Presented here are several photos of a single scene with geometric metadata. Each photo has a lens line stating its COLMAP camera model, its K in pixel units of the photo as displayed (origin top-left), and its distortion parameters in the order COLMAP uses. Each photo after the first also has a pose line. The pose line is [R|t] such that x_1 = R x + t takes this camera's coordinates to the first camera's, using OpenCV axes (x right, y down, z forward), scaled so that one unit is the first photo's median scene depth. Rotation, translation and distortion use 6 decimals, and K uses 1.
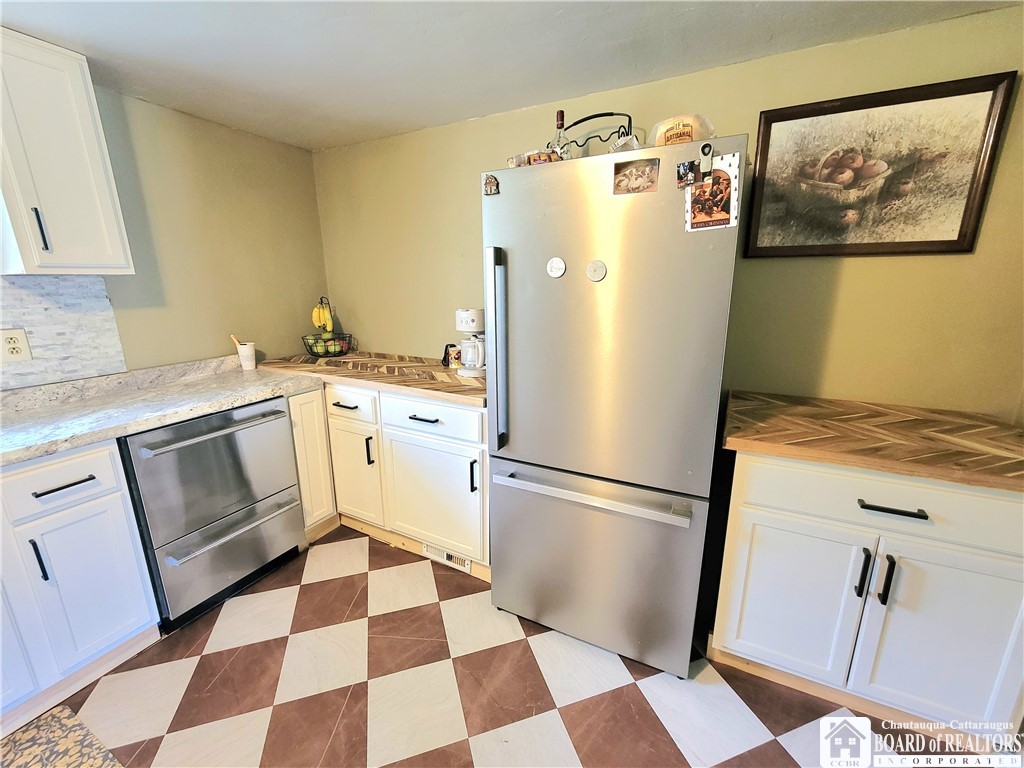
lens RADIAL K [[421.3, 0, 510.0], [0, 421.3, 383.6], [0, 0, 1]] dist [-0.004227, 0.000704]
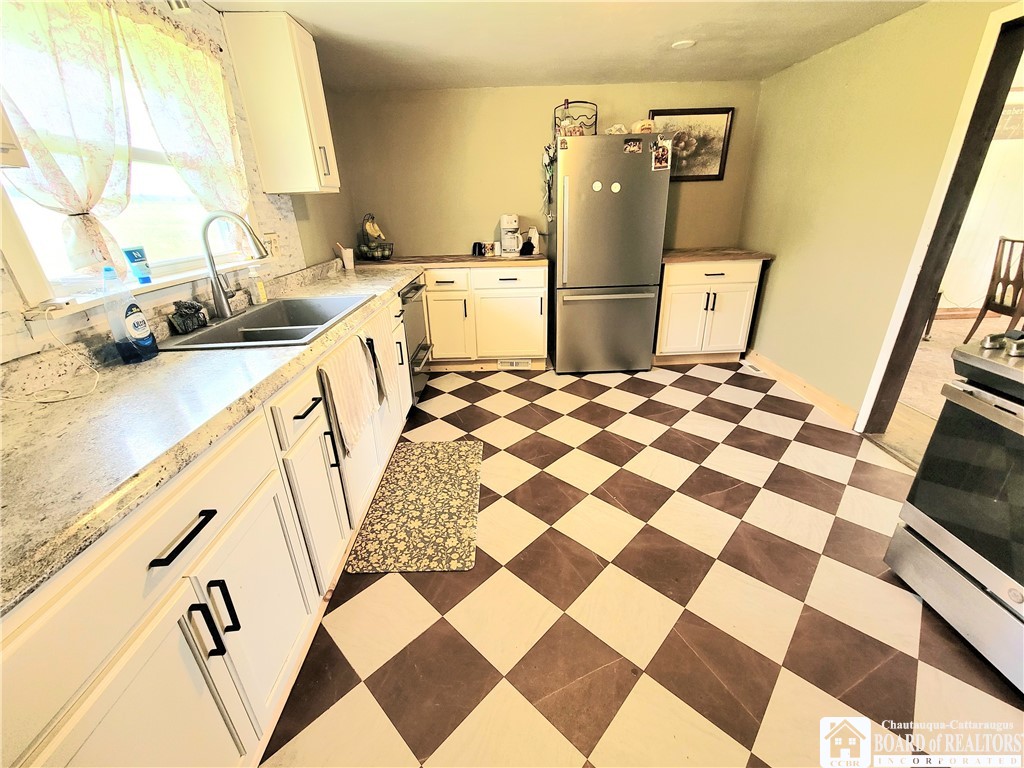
lens RADIAL K [[421.3, 0, 511.6], [0, 421.3, 384.4], [0, 0, 1]] dist [-0.004227, 0.000704]
pose [[0.879679, -0.202348, 0.430371, -1.099888], [0.134791, 0.973941, 0.182404, 0.205029], [-0.456065, -0.102447, 0.884030, -0.638172]]
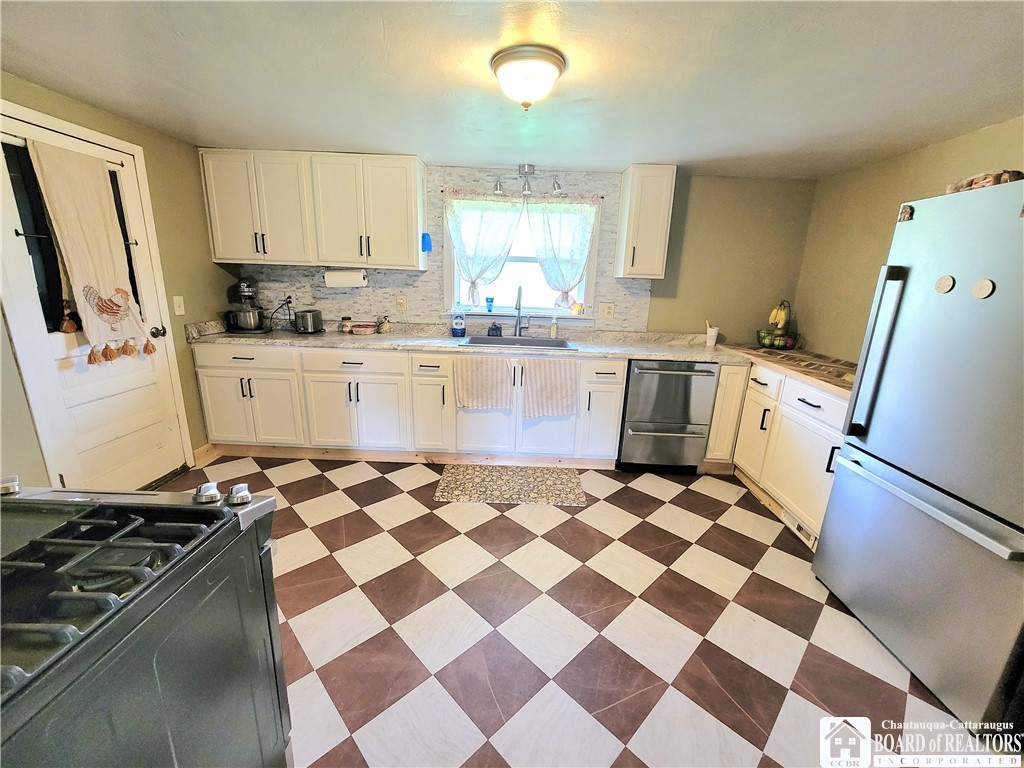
lens RADIAL K [[421.3, 0, 514.1], [0, 421.3, 387.0], [0, 0, 1]] dist [-0.004227, 0.000704]
pose [[0.448483, 0.249754, -0.858188, 0.476110], [-0.252711, 0.956420, 0.146277, 0.082589], [0.857321, 0.151271, 0.492054, -0.363786]]
